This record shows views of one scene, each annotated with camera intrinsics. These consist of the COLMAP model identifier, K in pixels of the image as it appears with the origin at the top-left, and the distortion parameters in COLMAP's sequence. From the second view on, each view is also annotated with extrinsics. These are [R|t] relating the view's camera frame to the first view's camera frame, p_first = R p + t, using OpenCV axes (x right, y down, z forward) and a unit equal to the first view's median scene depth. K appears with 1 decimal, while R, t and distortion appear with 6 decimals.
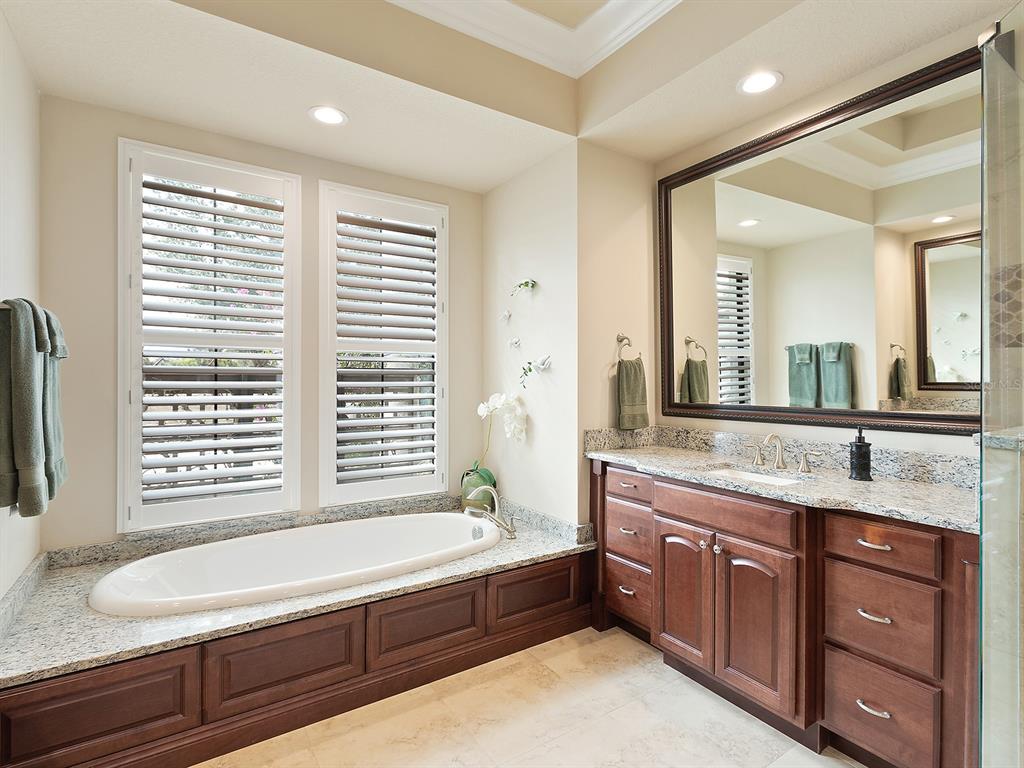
lens RADIAL K [[516.7, 0, 506.6], [0, 516.7, 381.5], [0, 0, 1]] dist [-0.005072, 0.002159]
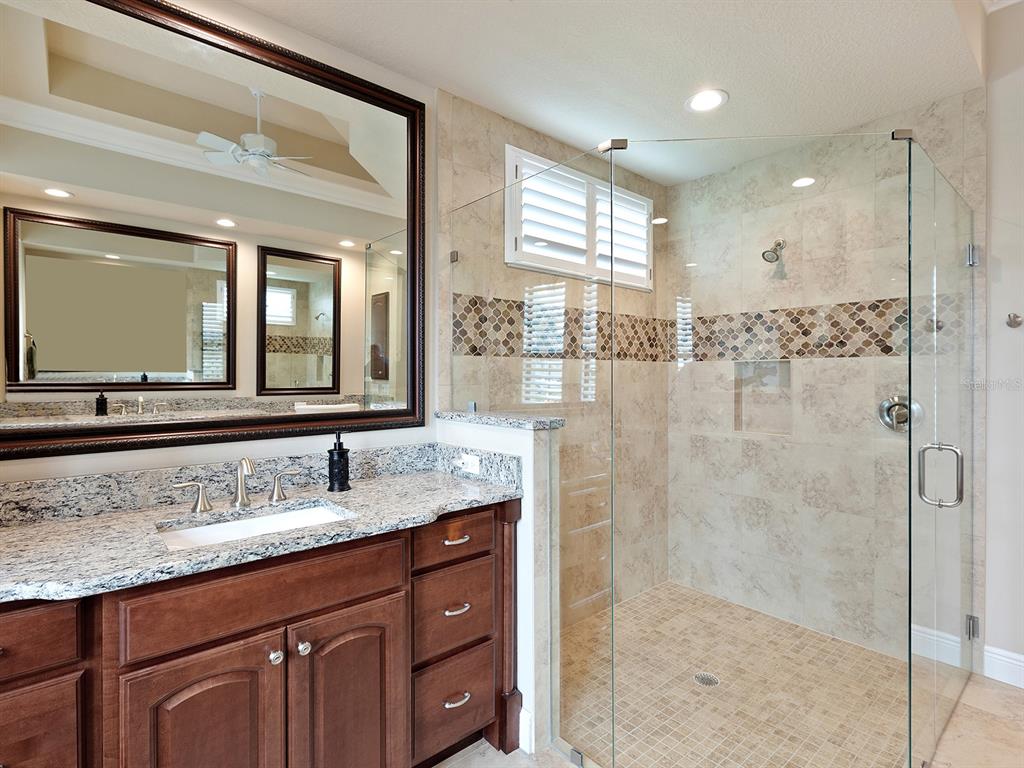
lens RADIAL K [[516.7, 0, 509.8], [0, 516.7, 378.9], [0, 0, 1]] dist [-0.005072, 0.002159]
pose [[-0.152207, -0.002325, 0.988346, -0.409933], [0.007590, 0.999965, 0.003521, -0.008065], [-0.988319, 0.008038, -0.152184, 1.371229]]
